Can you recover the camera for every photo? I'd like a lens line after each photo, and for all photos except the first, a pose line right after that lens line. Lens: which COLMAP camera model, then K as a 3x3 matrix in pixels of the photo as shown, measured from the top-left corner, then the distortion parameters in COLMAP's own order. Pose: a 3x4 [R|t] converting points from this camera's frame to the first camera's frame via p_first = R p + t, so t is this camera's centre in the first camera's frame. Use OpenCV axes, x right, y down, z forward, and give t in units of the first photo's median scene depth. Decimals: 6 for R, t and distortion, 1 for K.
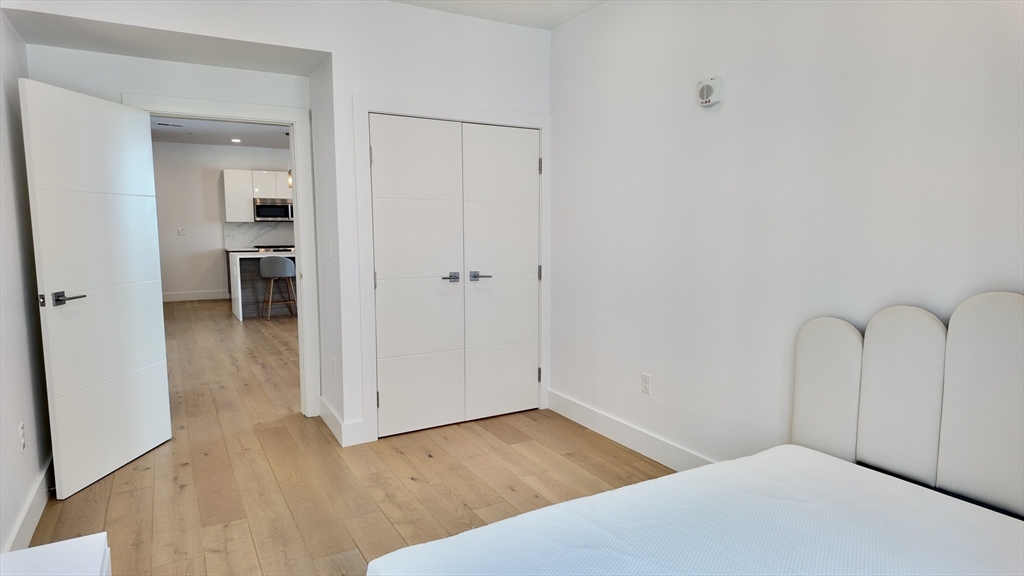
lens RADIAL K [[598.8, 0, 512.3], [0, 598.8, 290.1], [0, 0, 1]] dist [0.085763, -0.092782]
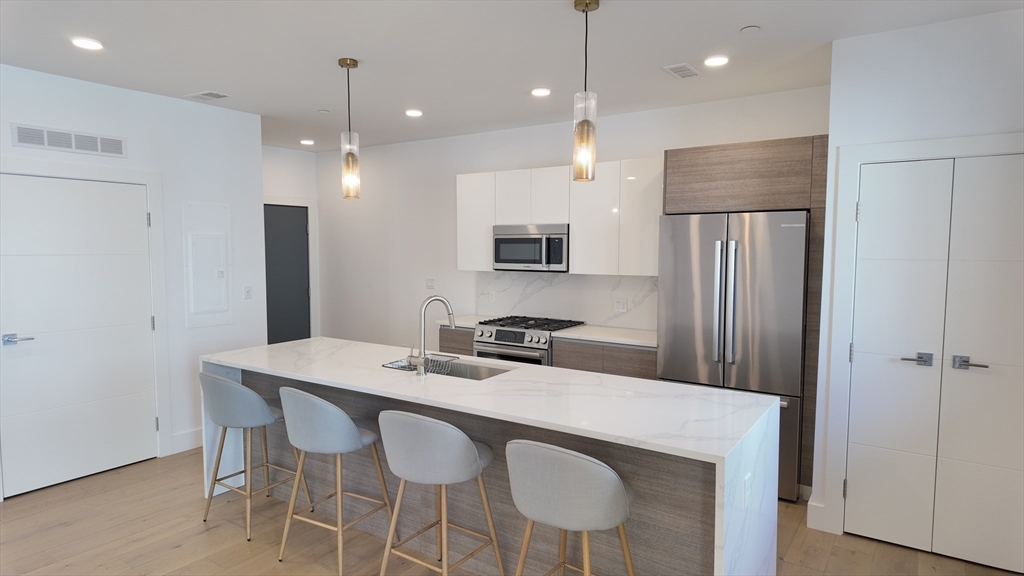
lens RADIAL K [[598.8, 0, 512.3], [0, 598.8, 290.1], [0, 0, 1]] dist [0.085763, -0.092782]
pose [[0.427107, 0.068238, -0.901623, 0.038399], [-0.109593, 0.993704, 0.023292, -0.110380], [0.897535, 0.088863, 0.431896, 0.799158]]
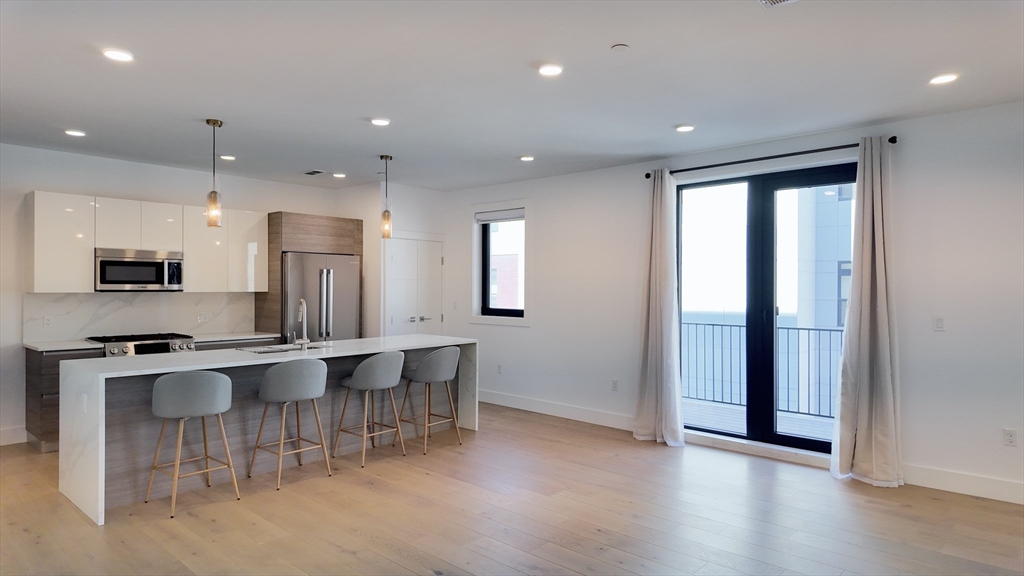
lens RADIAL K [[598.8, 0, 512.3], [0, 598.8, 290.1], [0, 0, 1]] dist [0.085763, -0.092782]
pose [[0.950812, 0.004135, 0.309741, -0.246432], [0.030294, 0.993877, -0.106262, -0.047659], [-0.308284, 0.110419, 0.944864, 0.392641]]
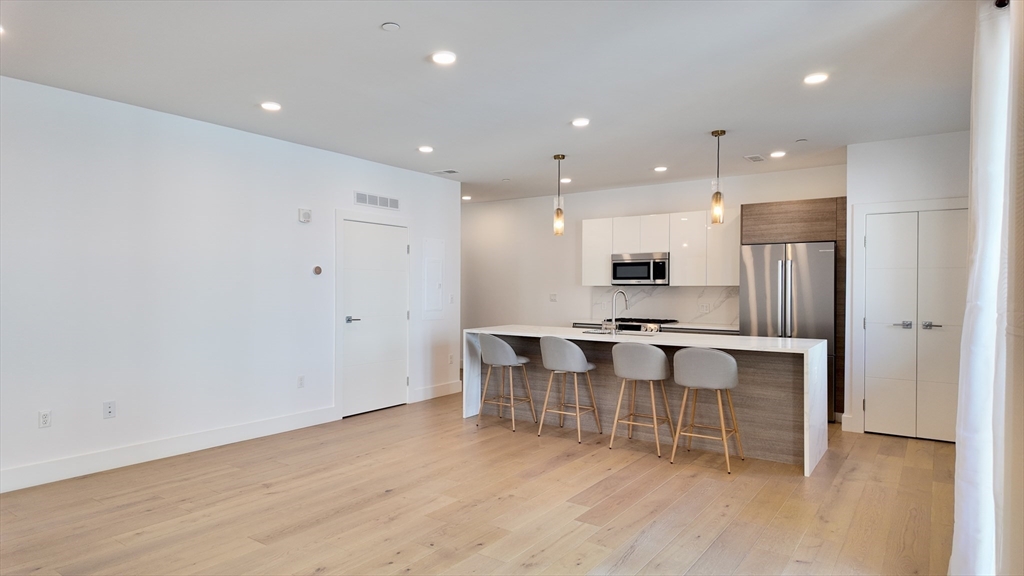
lens RADIAL K [[598.8, 0, 512.3], [0, 598.8, 290.1], [0, 0, 1]] dist [0.085763, -0.092782]
pose [[0.415244, 0.006837, -0.909684, 0.189252], [-0.111210, 0.992853, -0.043302, -0.062271], [0.902887, 0.119147, 0.413037, 0.591538]]
